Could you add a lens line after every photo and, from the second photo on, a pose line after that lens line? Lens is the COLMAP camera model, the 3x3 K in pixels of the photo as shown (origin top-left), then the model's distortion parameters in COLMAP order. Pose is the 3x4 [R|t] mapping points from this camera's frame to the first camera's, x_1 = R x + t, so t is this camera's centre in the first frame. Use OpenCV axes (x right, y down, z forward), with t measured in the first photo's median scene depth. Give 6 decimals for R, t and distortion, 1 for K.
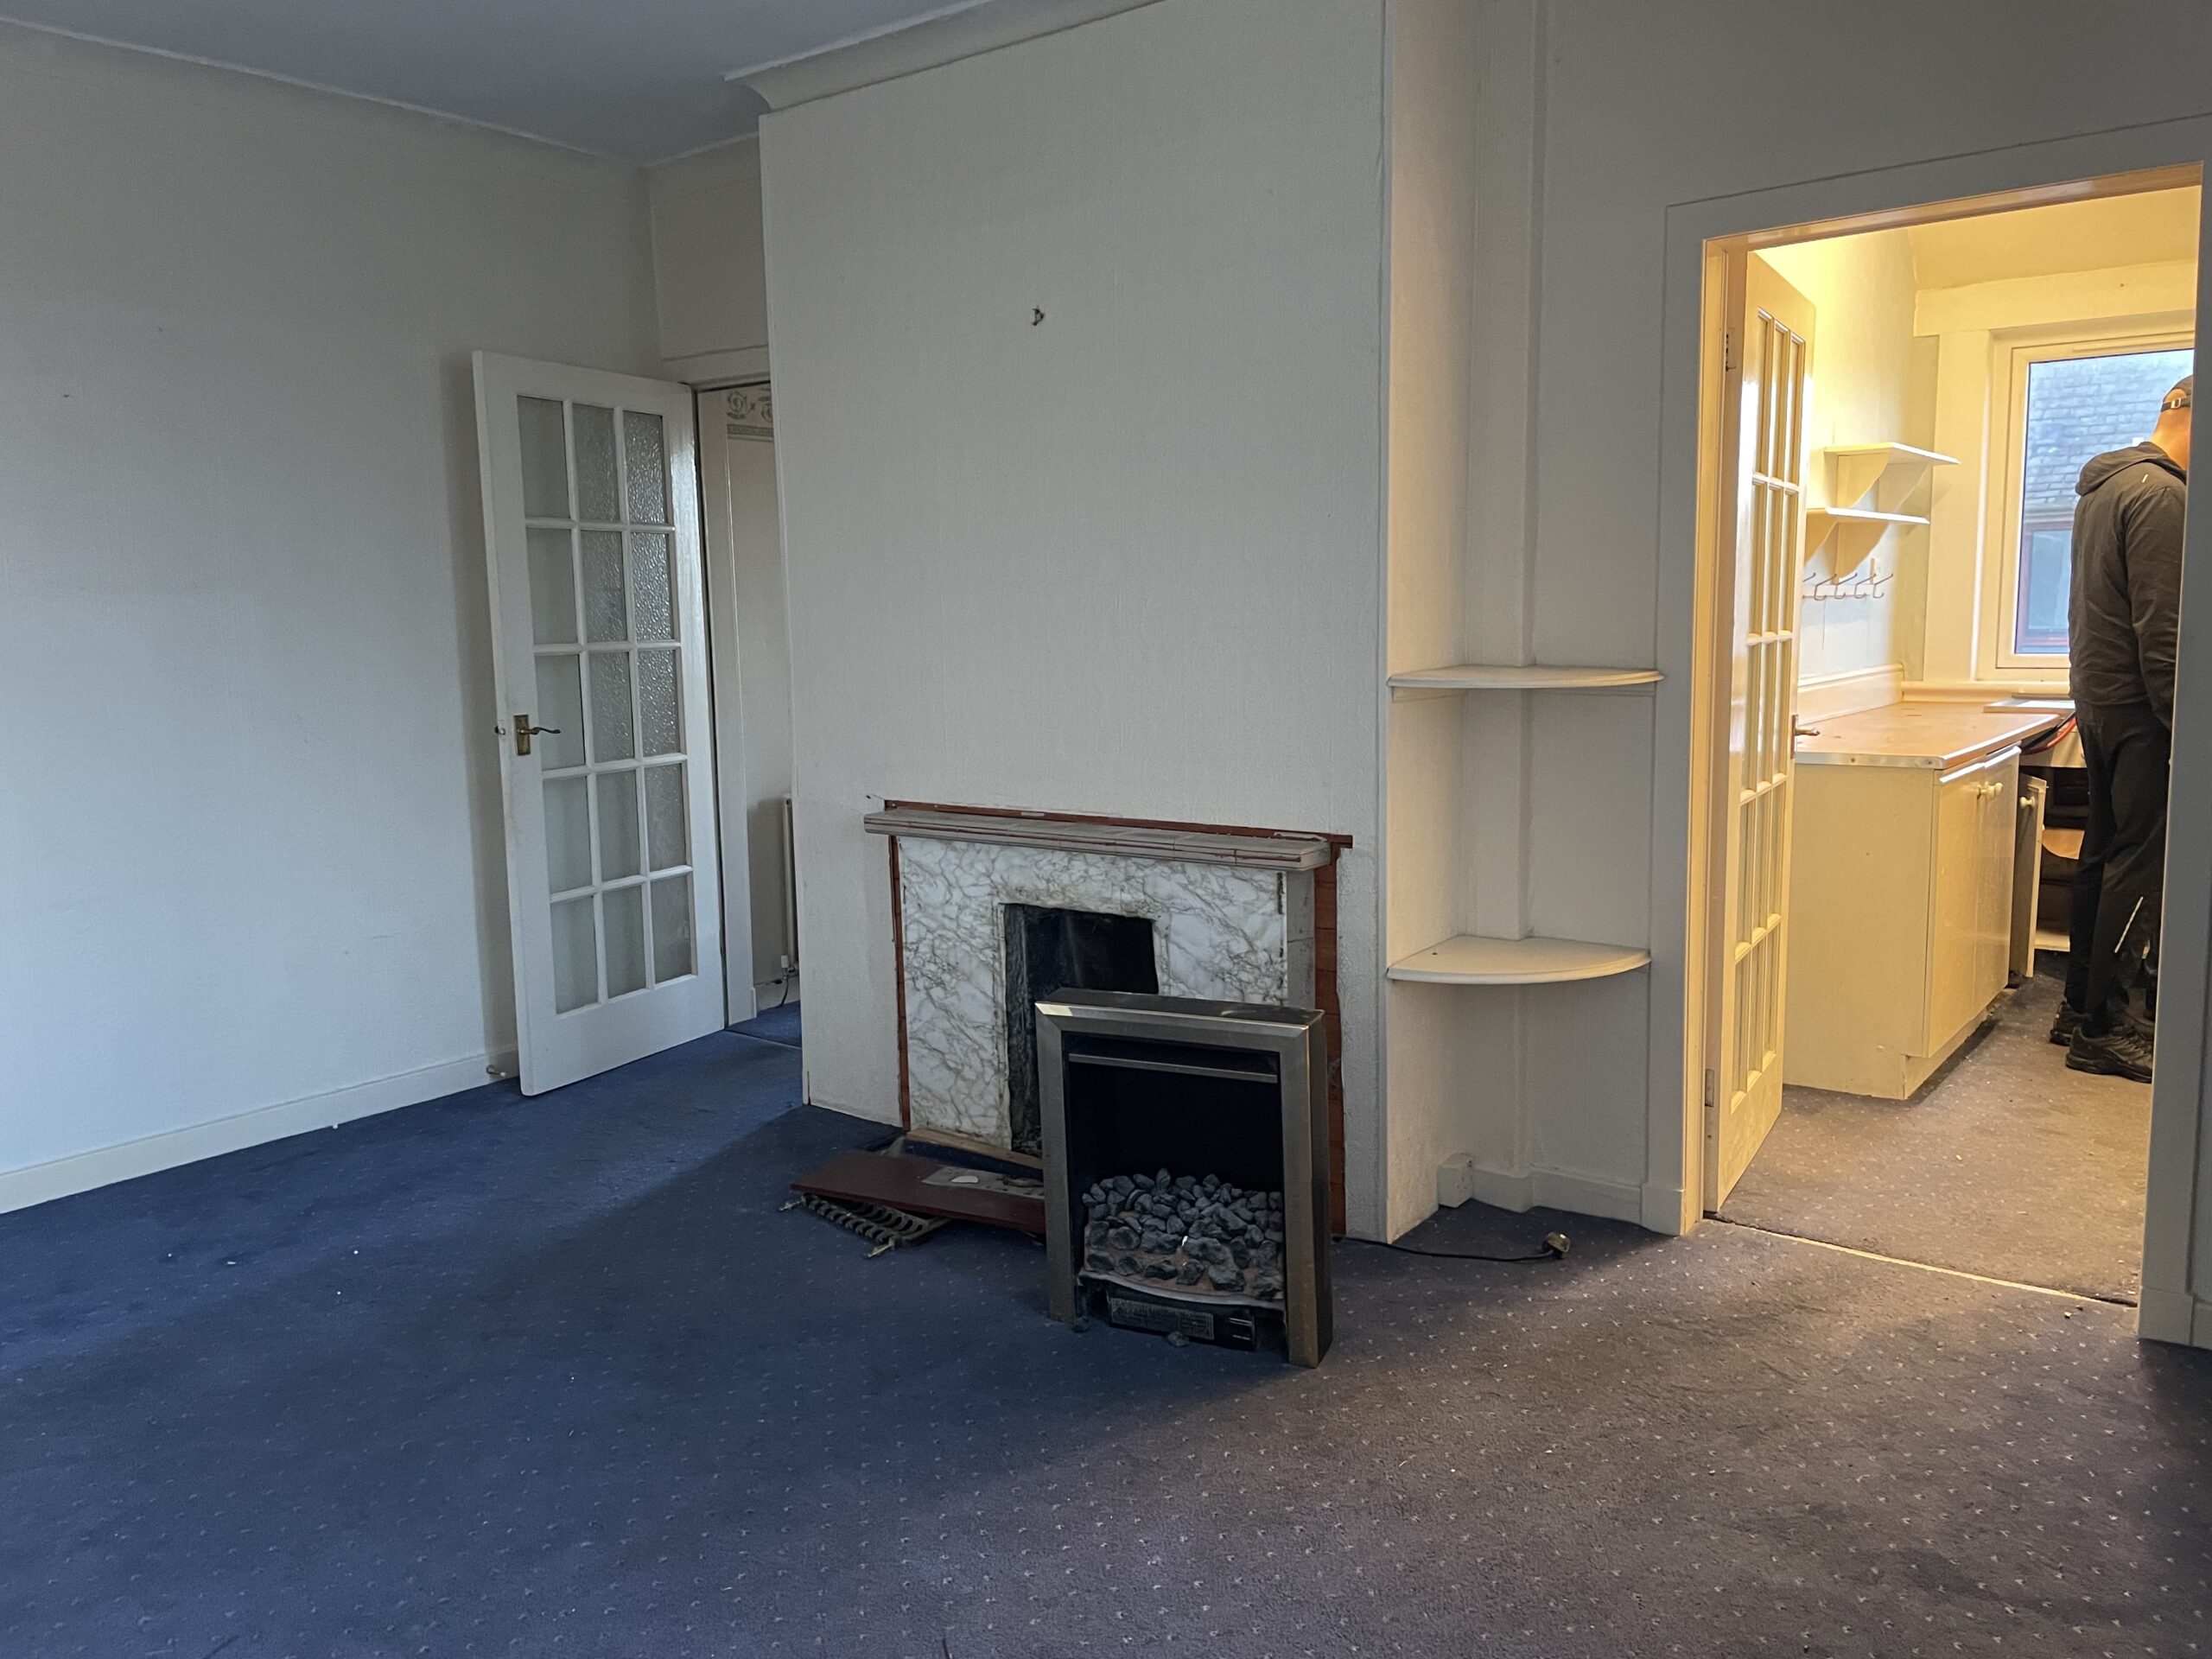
lens RADIAL K [[1683.1, 0, 1106.9], [0, 1683.1, 832.8], [0, 0, 1]] dist [0.065675, -0.075120]
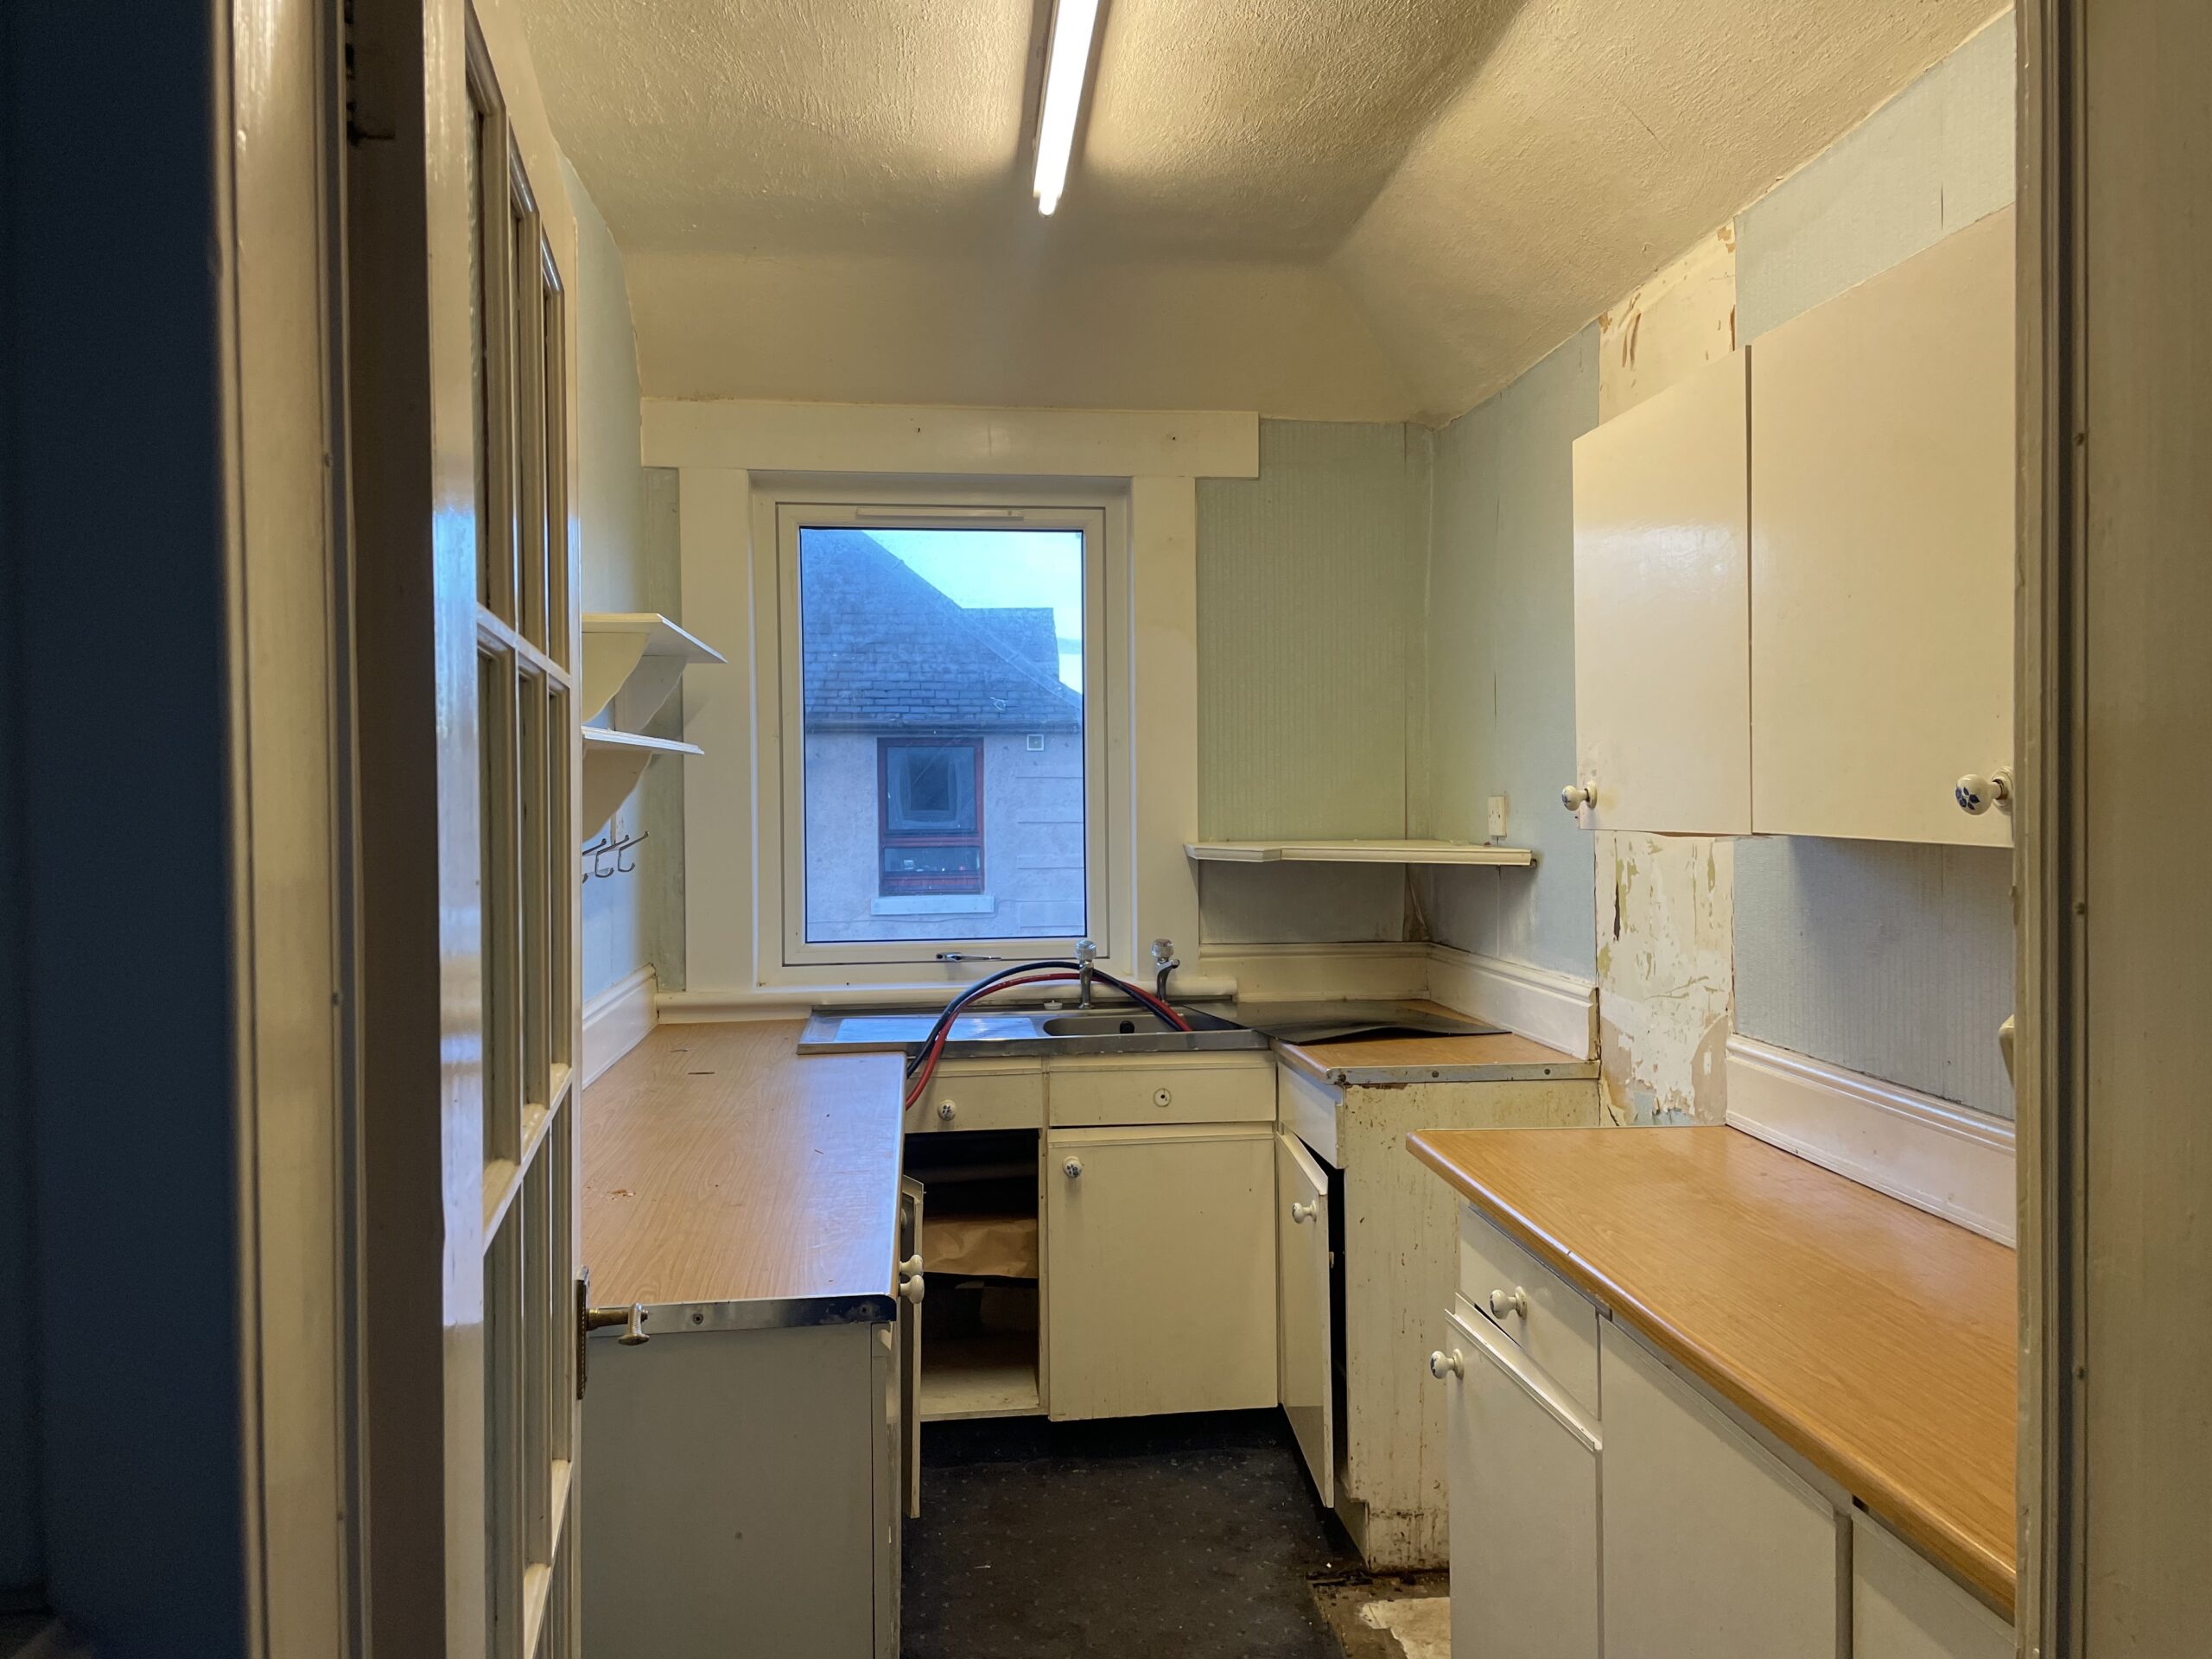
lens RADIAL K [[1683.1, 0, 1112.3], [0, 1683.1, 832.5], [0, 0, 1]] dist [0.065675, -0.075120]
pose [[0.720730, 0.000644, 0.693216, 0.263091], [0.078802, 0.993441, -0.082853, -0.143424], [-0.688723, 0.114341, 0.715952, 0.731682]]
